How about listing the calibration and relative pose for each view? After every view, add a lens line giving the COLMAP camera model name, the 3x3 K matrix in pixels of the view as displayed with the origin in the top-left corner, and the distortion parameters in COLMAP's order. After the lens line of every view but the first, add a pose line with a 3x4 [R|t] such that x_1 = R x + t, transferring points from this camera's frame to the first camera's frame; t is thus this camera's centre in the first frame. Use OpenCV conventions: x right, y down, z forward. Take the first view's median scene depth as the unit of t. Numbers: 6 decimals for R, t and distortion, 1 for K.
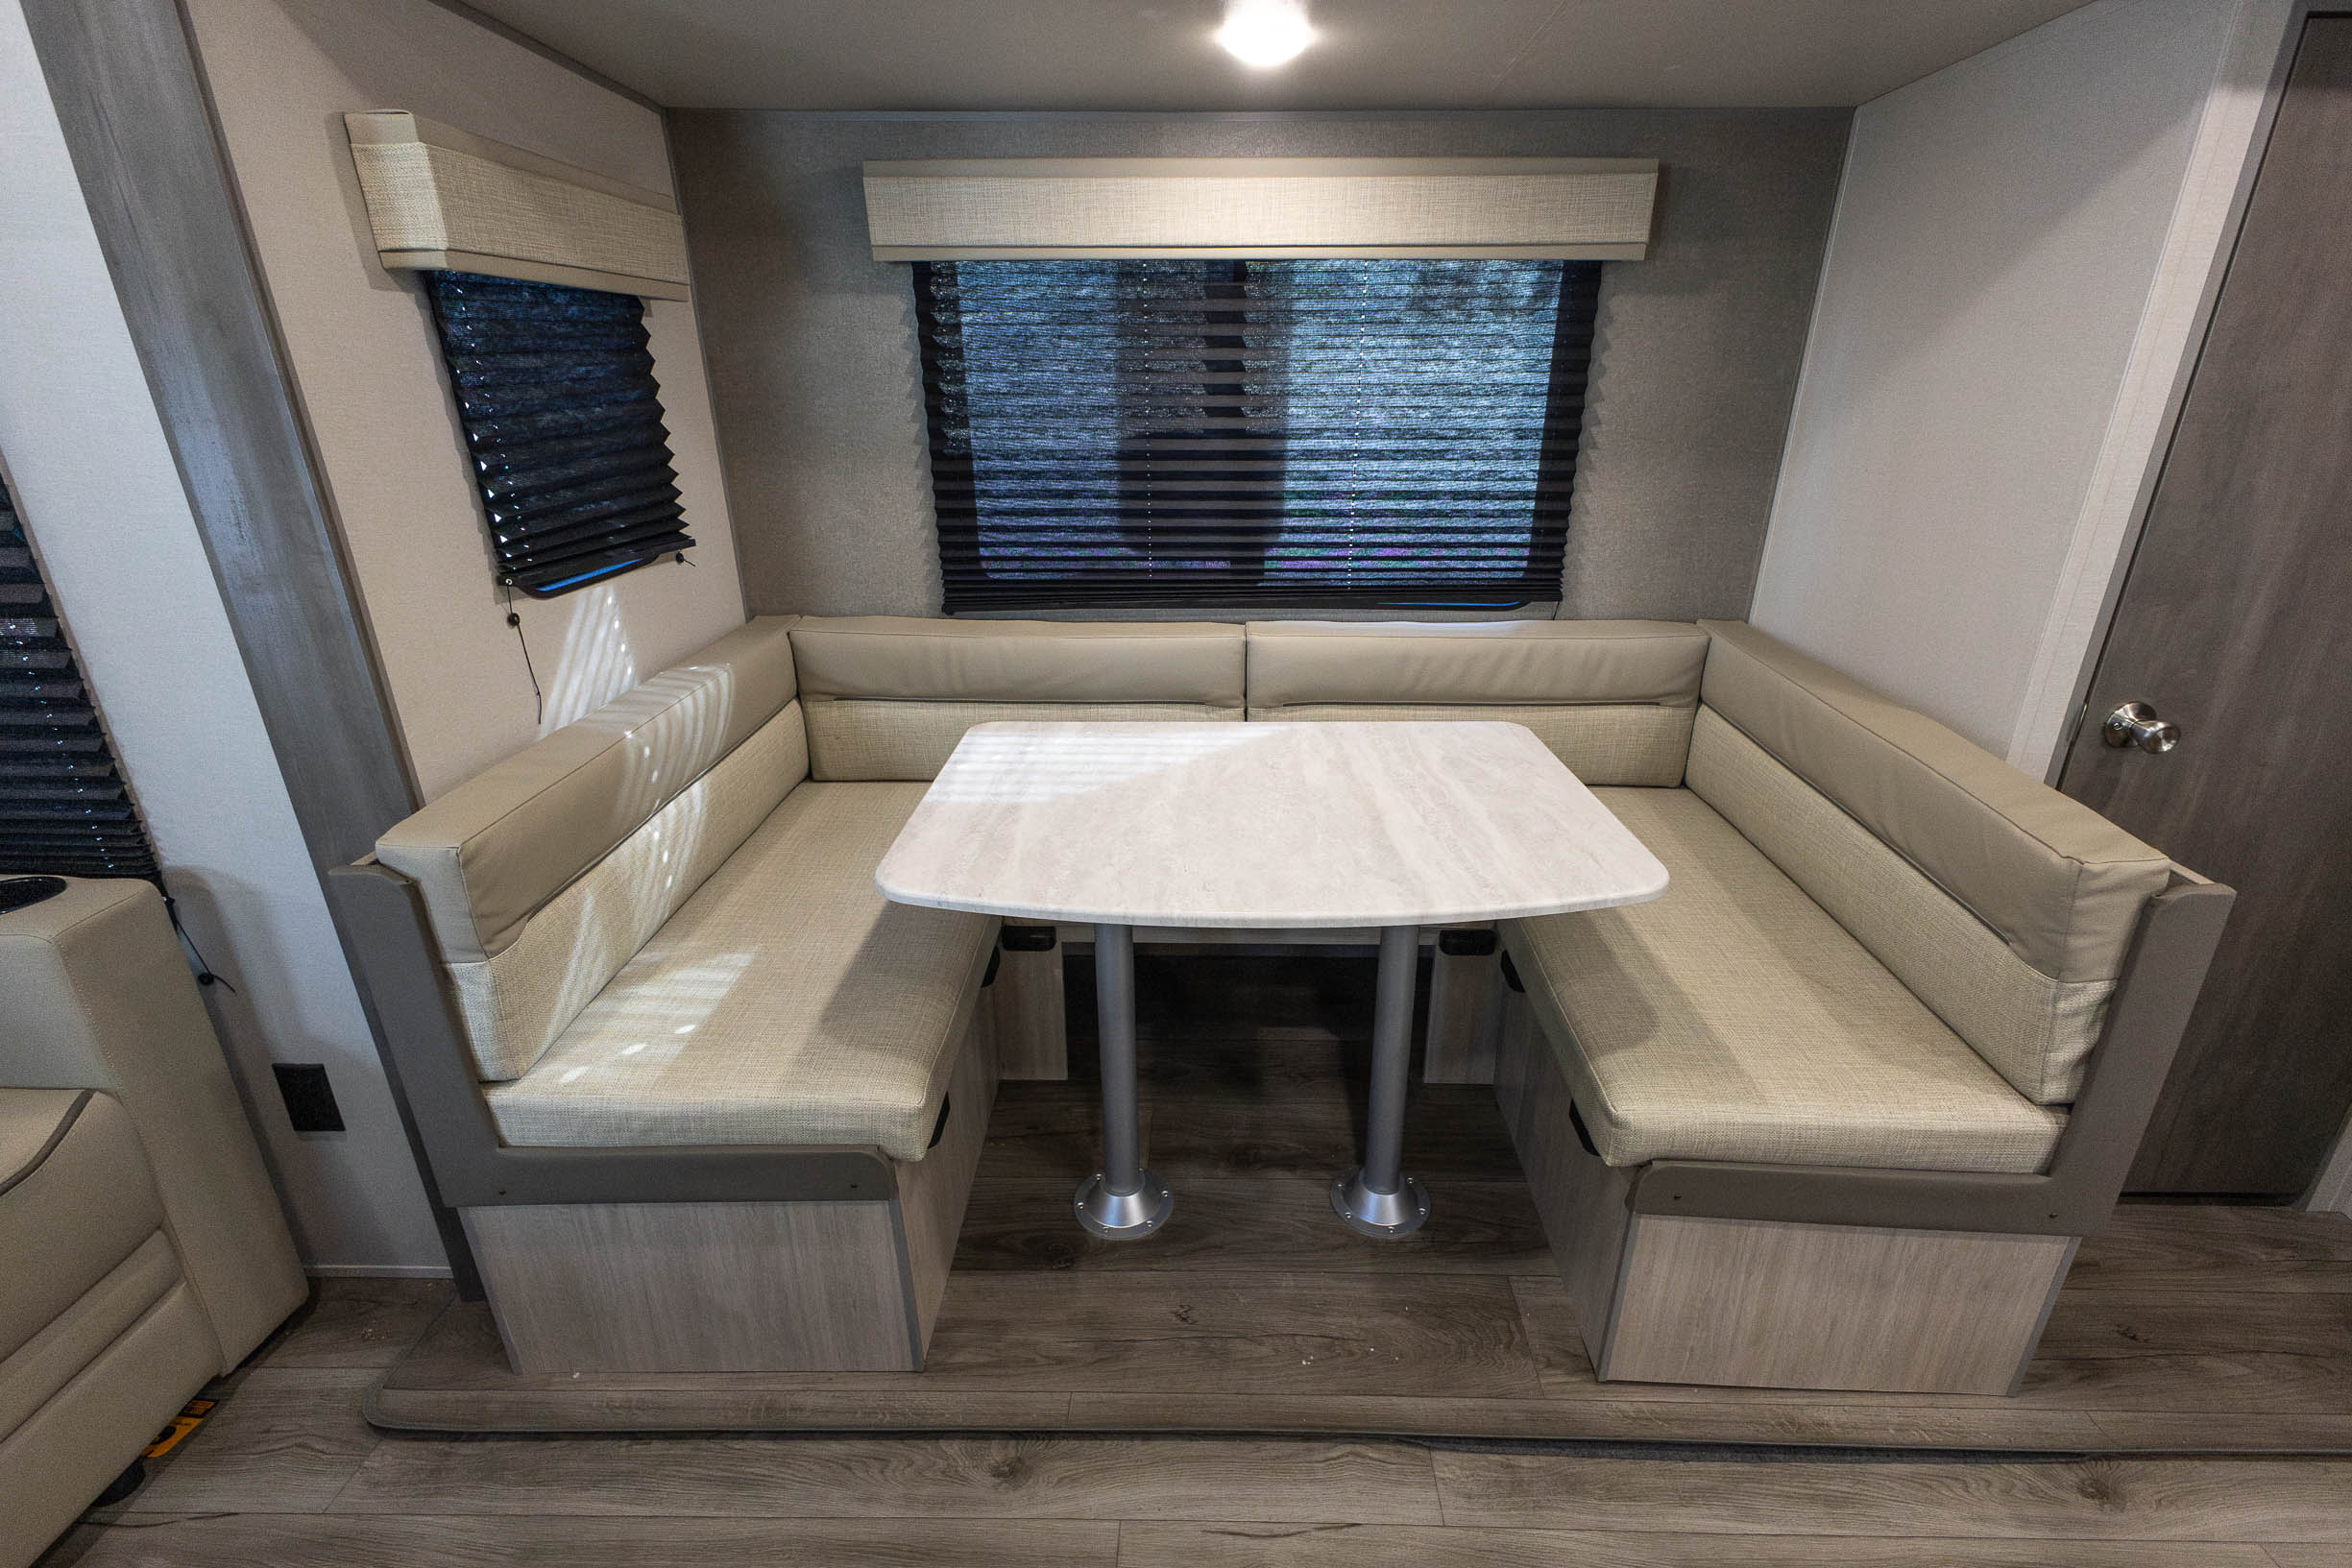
lens RADIAL K [[1026.3, 0, 1203.0], [0, 1026.3, 784.8], [0, 0, 1]] dist [0.003047, 0.000785]
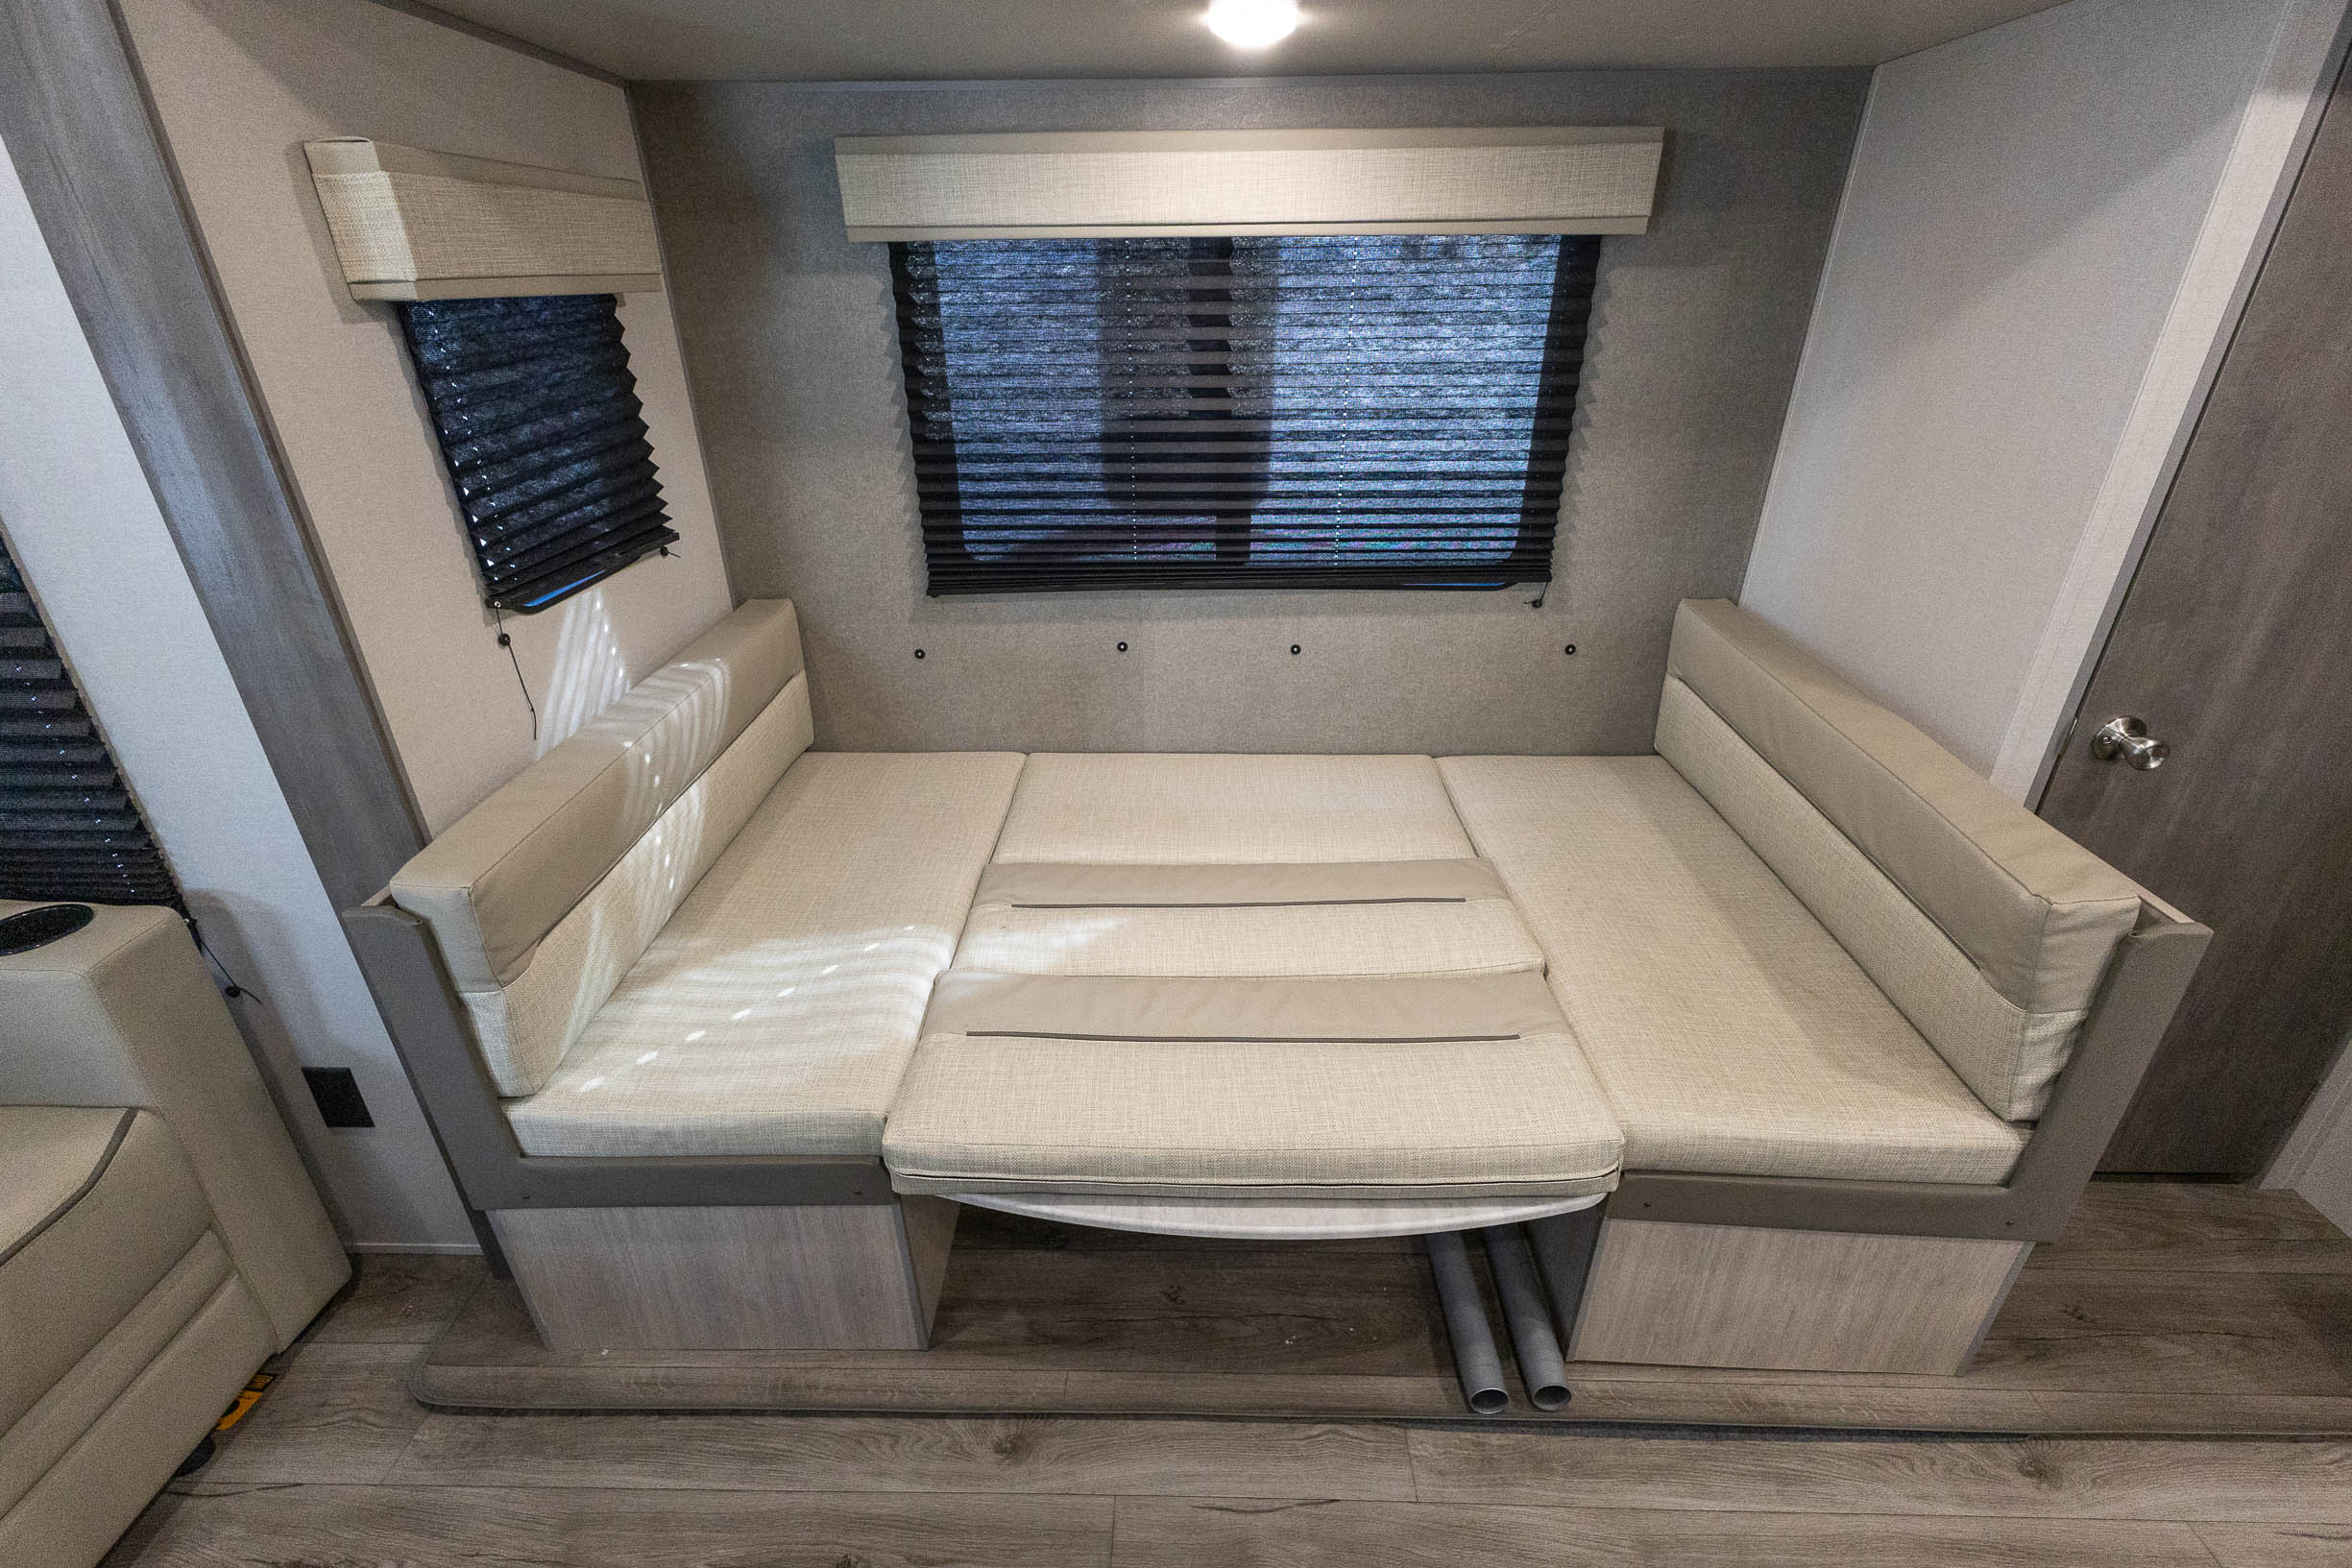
lens RADIAL K [[1017.5, 0, 1176.0], [0, 1017.5, 784.0], [0, 0, 1]] dist [0.002329, 0.000237]
pose [[0.999915, -0.003635, -0.012532, -0.000696], [0.004651, 0.996619, 0.082026, -0.100480], [0.012192, -0.082077, 0.996551, 0.001553]]
